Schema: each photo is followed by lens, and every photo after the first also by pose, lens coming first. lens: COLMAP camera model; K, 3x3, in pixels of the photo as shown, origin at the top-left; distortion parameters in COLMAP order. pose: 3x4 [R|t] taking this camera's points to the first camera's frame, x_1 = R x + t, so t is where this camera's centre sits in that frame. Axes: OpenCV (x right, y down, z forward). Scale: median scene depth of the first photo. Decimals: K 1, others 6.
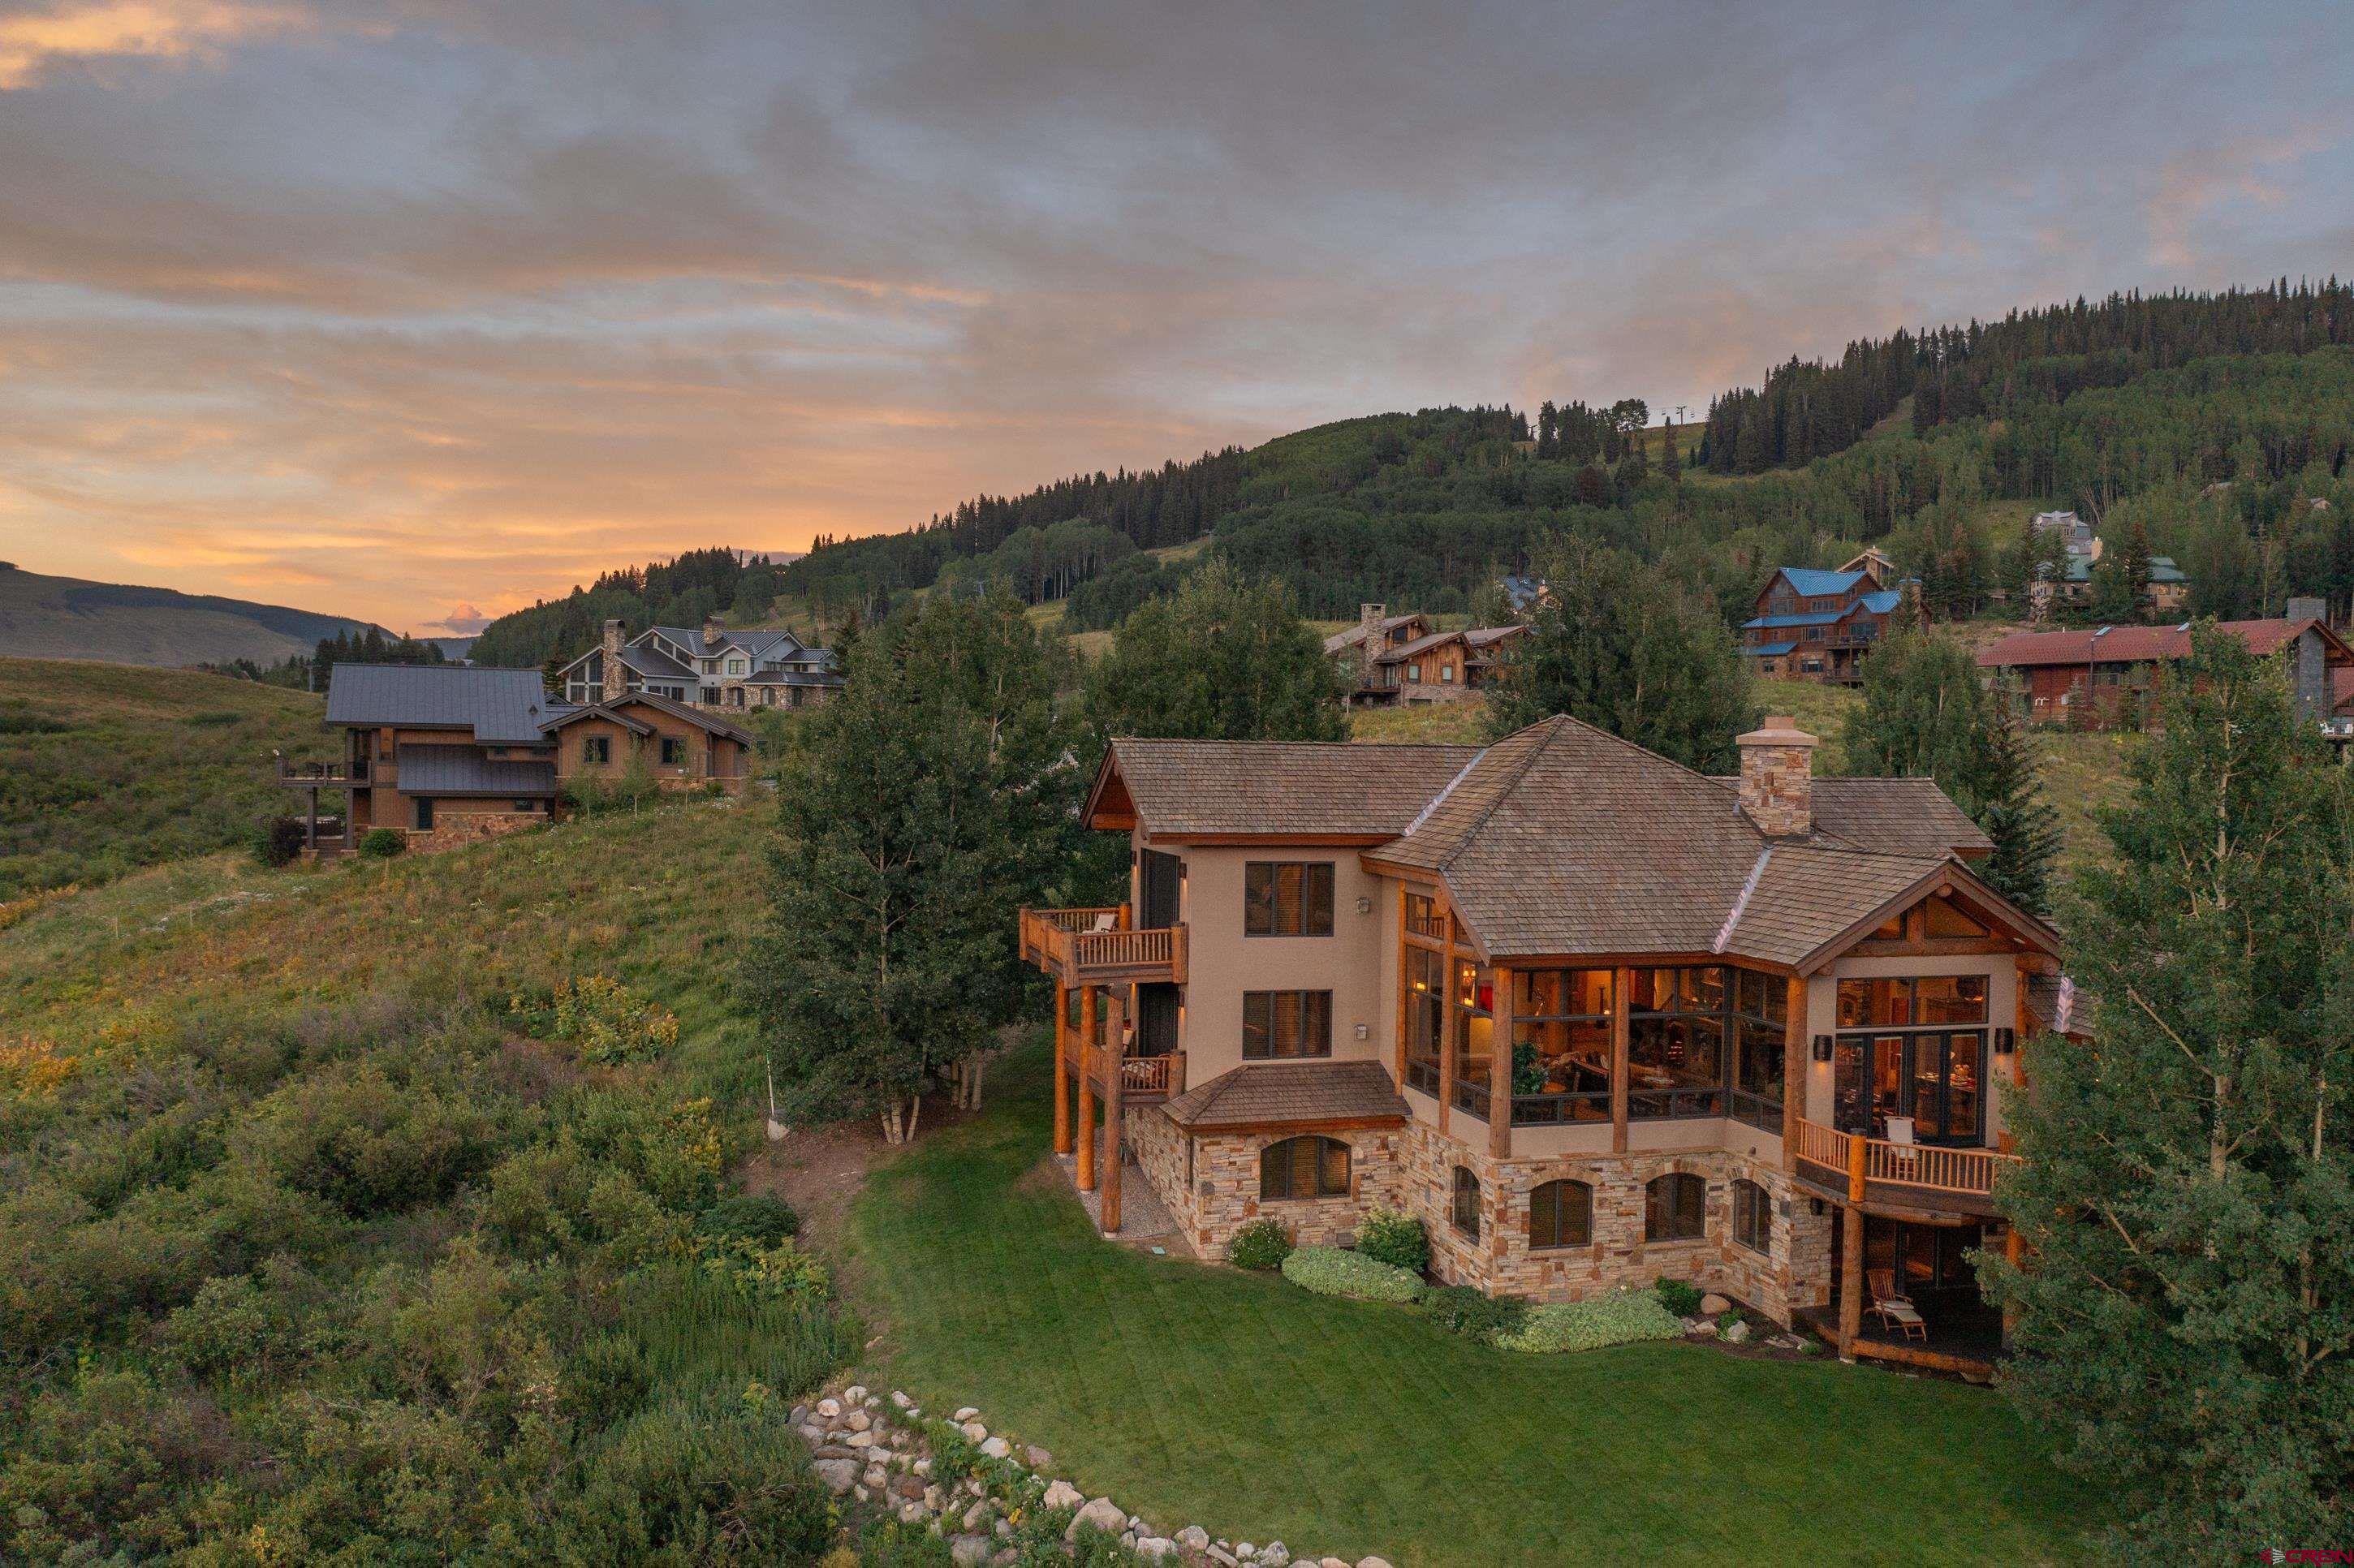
lens RADIAL K [[1809.2, 0, 1209.2], [0, 1809.2, 783.6], [0, 0, 1]] dist [-0.008422, 0.002340]
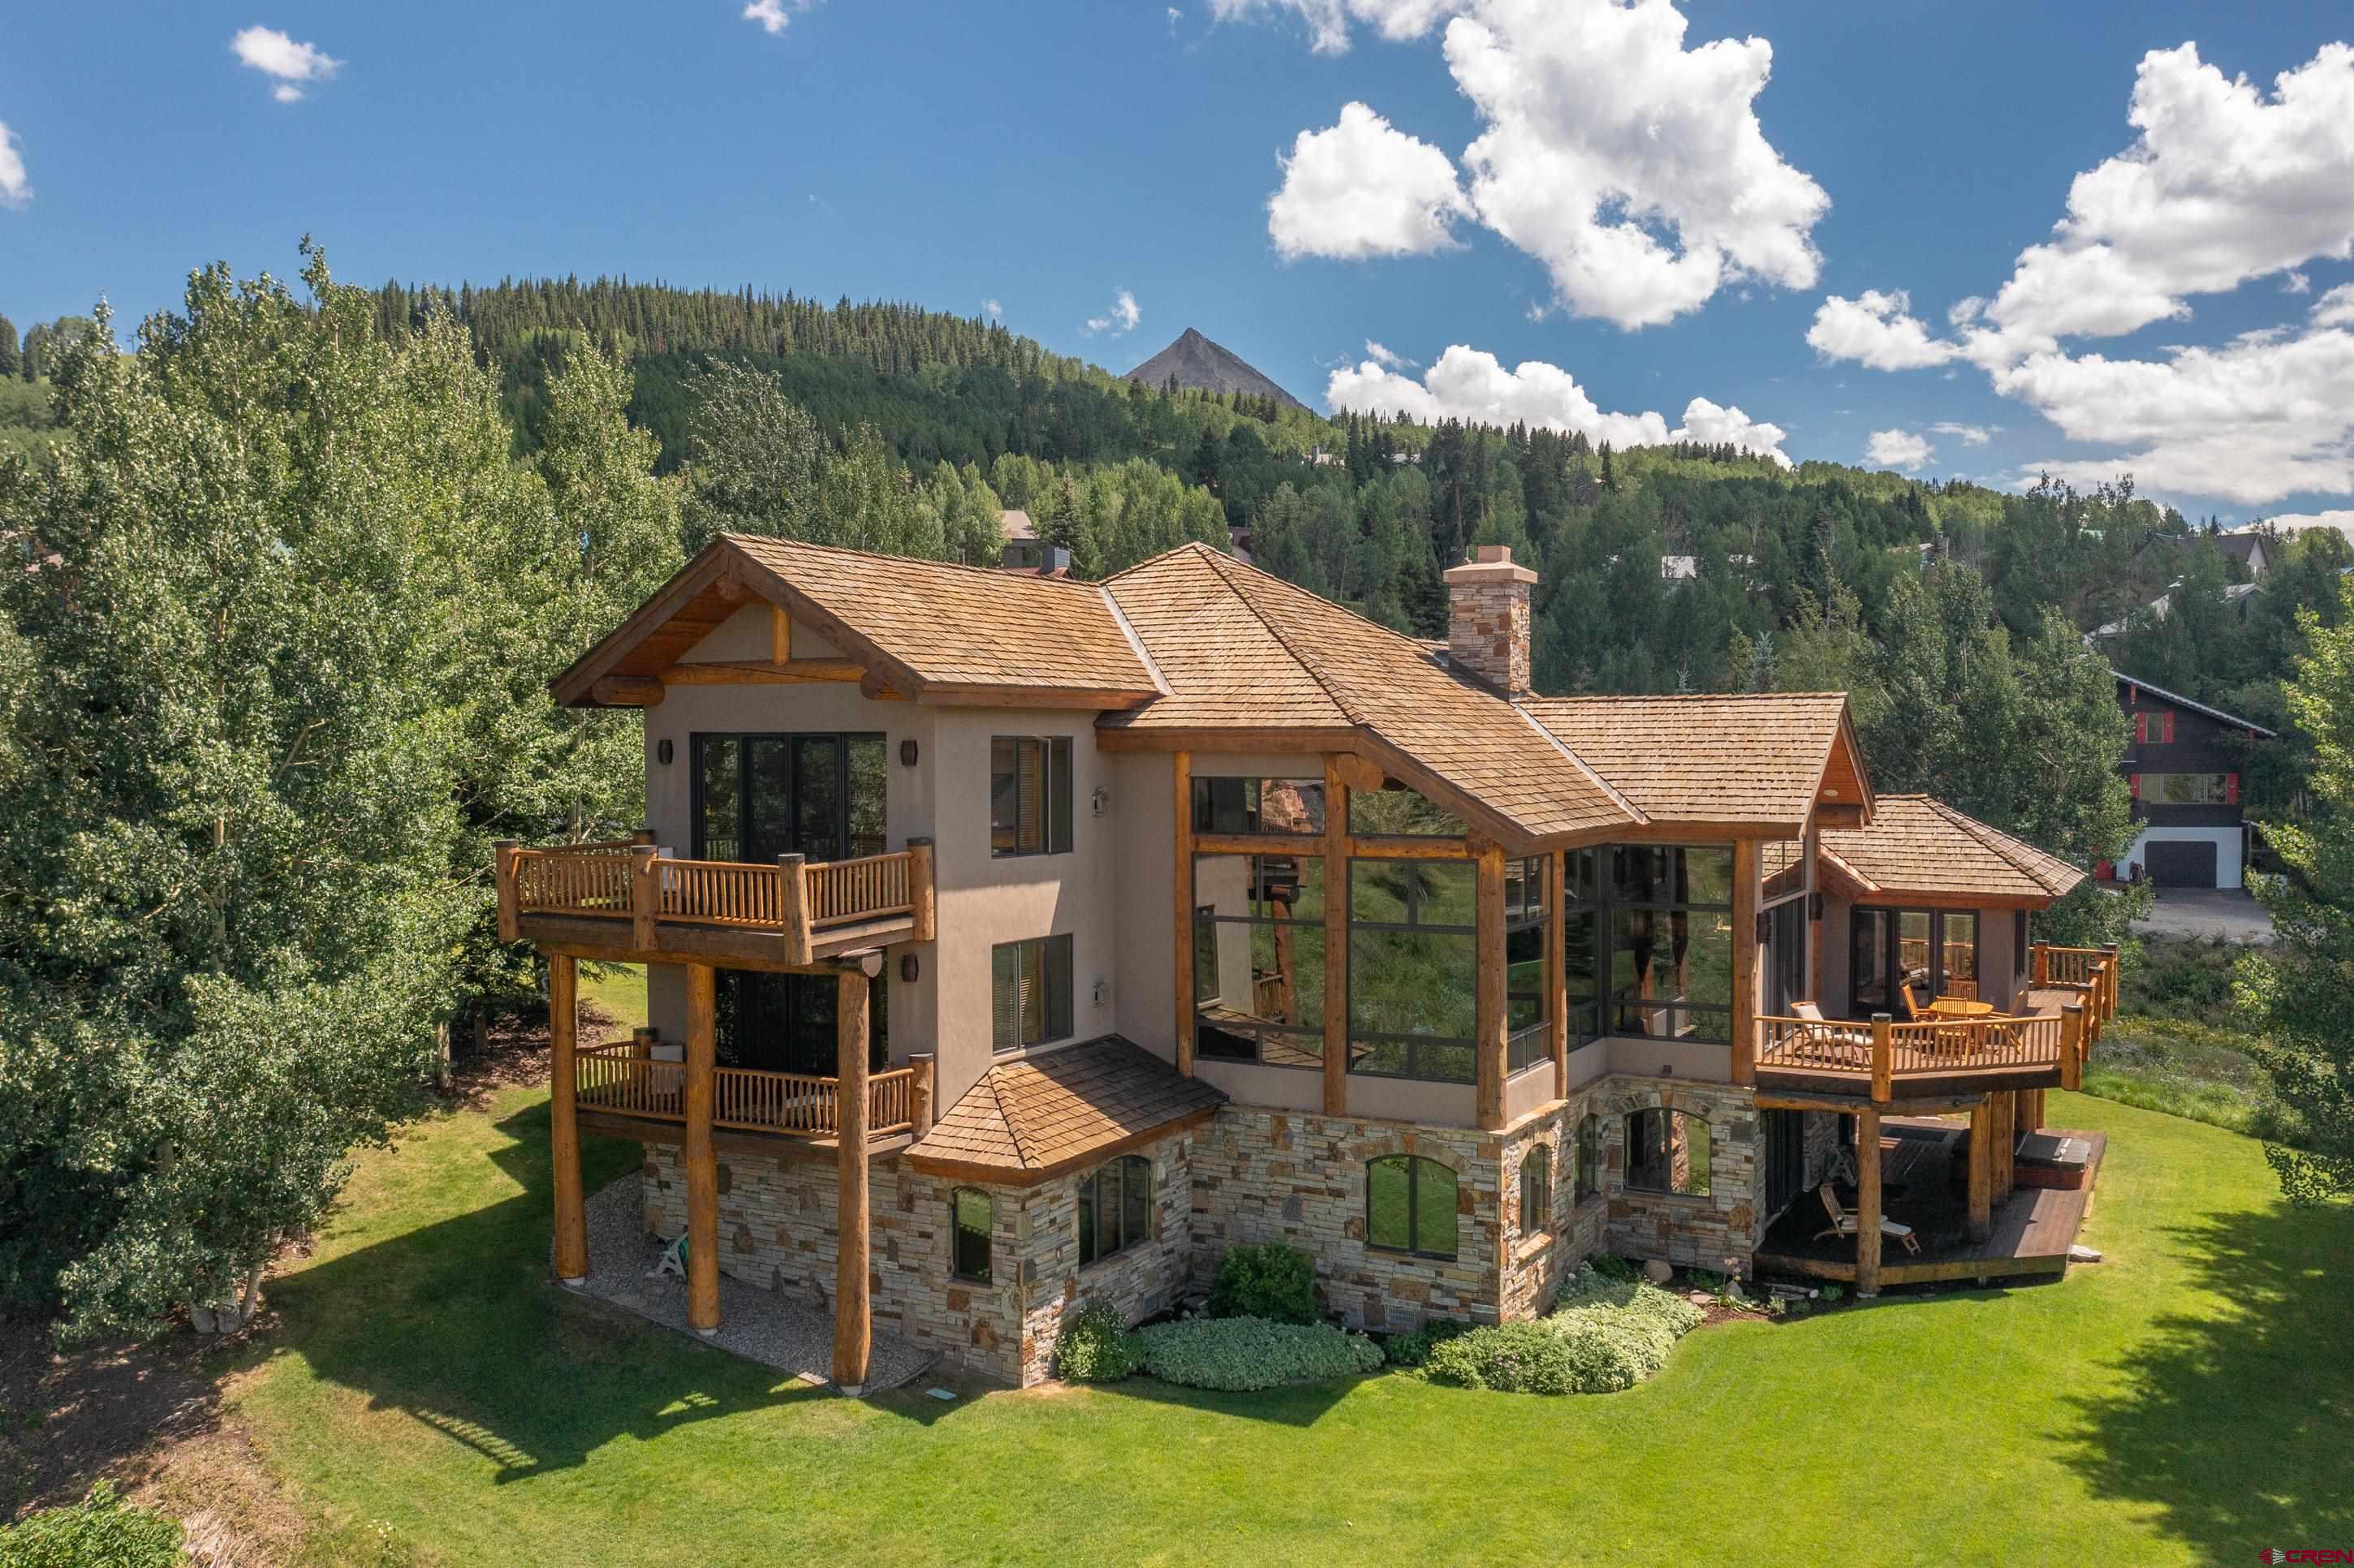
lens RADIAL K [[1883.3, 0, 1177.0], [0, 1883.3, 784.0], [0, 0, 1]] dist [-0.018168, -0.001989]
pose [[0.719169, -0.034632, 0.693972, -0.380274], [0.027798, 0.999392, 0.021067, 0.047718], [-0.694279, 0.004140, 0.719694, 0.493087]]
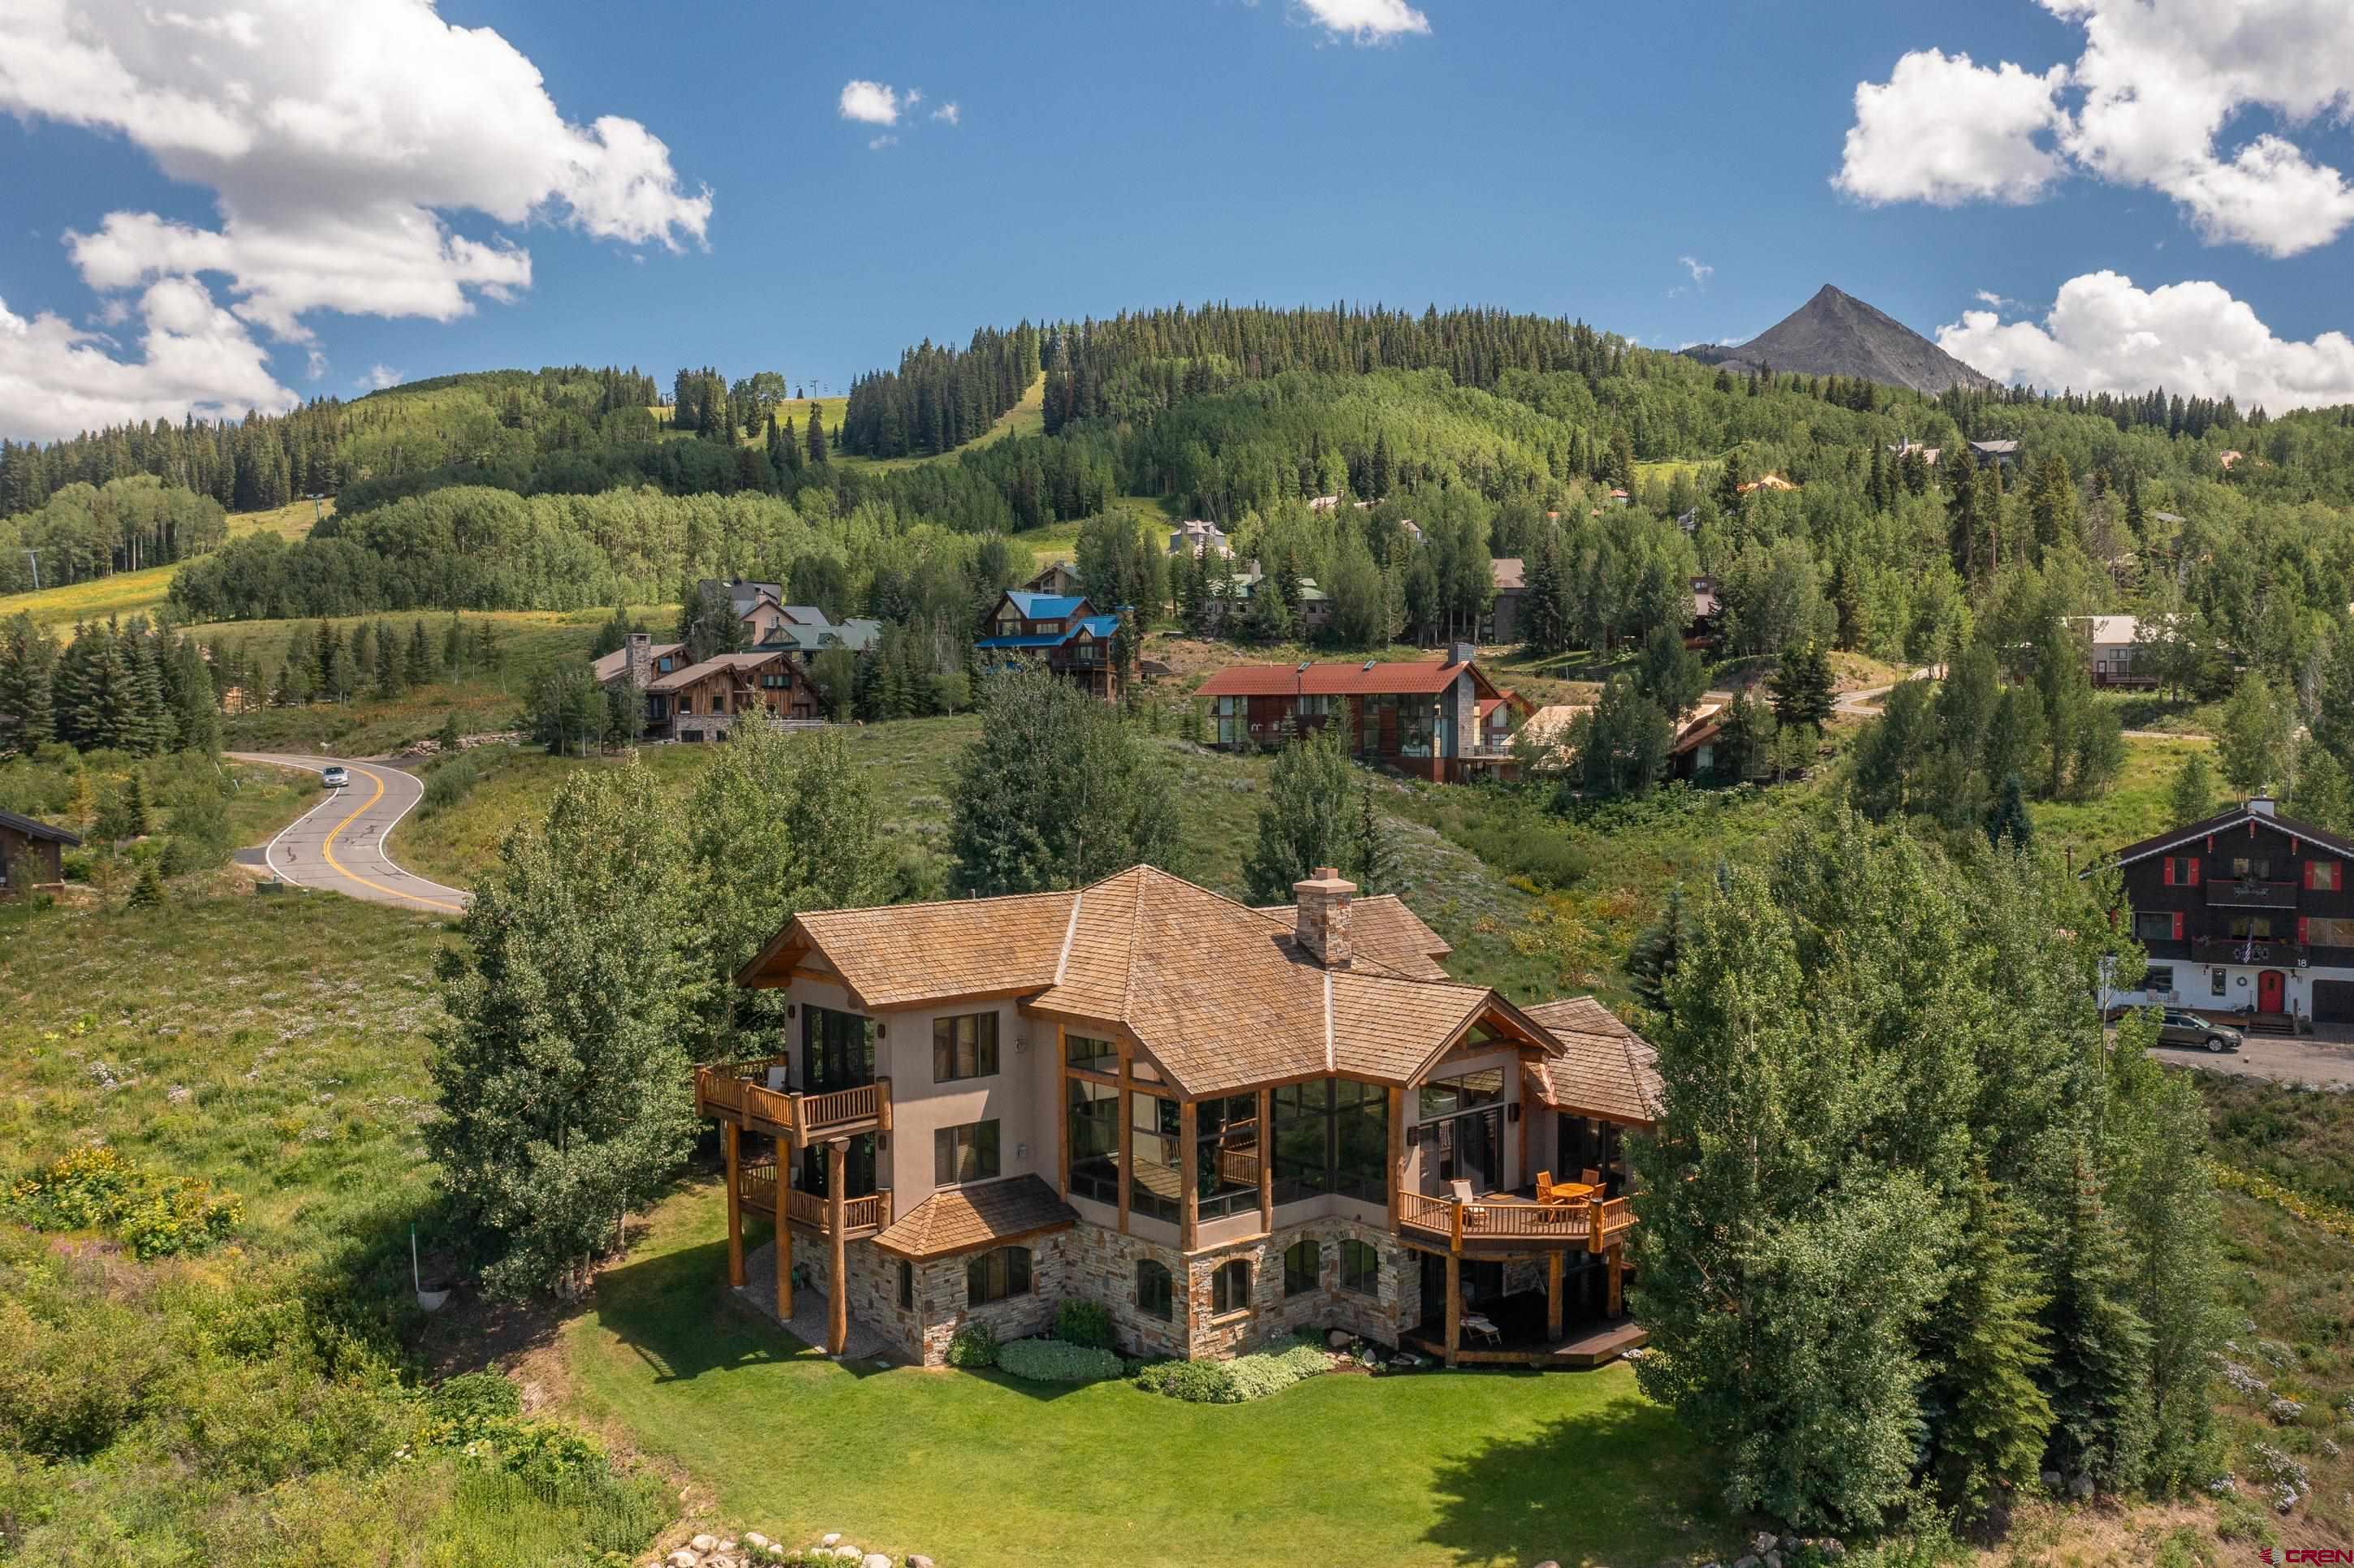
lens RADIAL K [[1855.2, 0, 1177.0], [0, 1855.2, 784.0], [0, 0, 1]] dist [-0.017693, -0.003336]
pose [[0.900843, -0.032915, 0.432895, -0.348489], [0.026930, 0.999438, 0.019950, -0.126614], [-0.433309, -0.006314, 0.901223, -0.137543]]
